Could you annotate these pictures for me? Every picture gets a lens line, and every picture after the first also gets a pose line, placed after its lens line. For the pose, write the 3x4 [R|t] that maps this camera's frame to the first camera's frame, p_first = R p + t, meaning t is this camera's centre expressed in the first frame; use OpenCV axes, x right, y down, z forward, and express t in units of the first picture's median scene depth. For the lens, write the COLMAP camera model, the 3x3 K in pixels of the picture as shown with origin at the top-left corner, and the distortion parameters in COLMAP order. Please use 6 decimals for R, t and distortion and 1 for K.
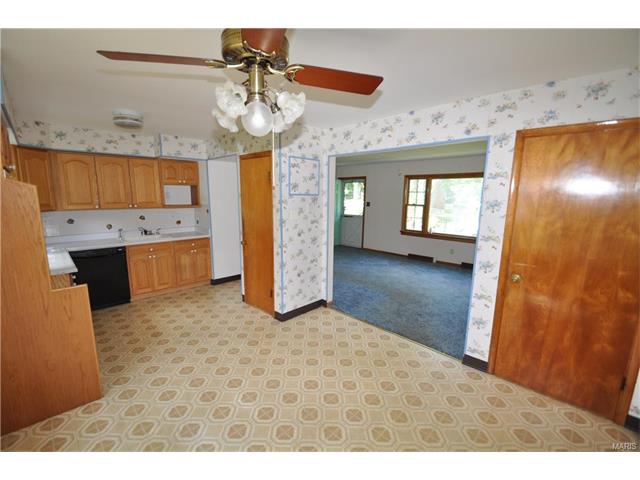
lens RADIAL K [[278.5, 0, 320.9], [0, 278.5, 246.4], [0, 0, 1]] dist [-0.004497, -0.008832]
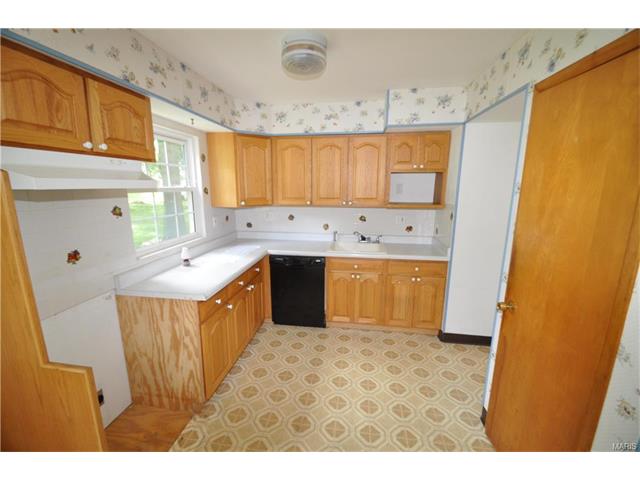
lens RADIAL K [[278.5, 0, 313.4], [0, 278.5, 242.8], [0, 0, 1]] dist [-0.004497, -0.008832]
pose [[0.583548, 0.152920, -0.797551, -0.130831], [-0.144049, 0.986028, 0.083661, -0.095262], [0.799201, 0.066066, 0.597422, 0.516801]]
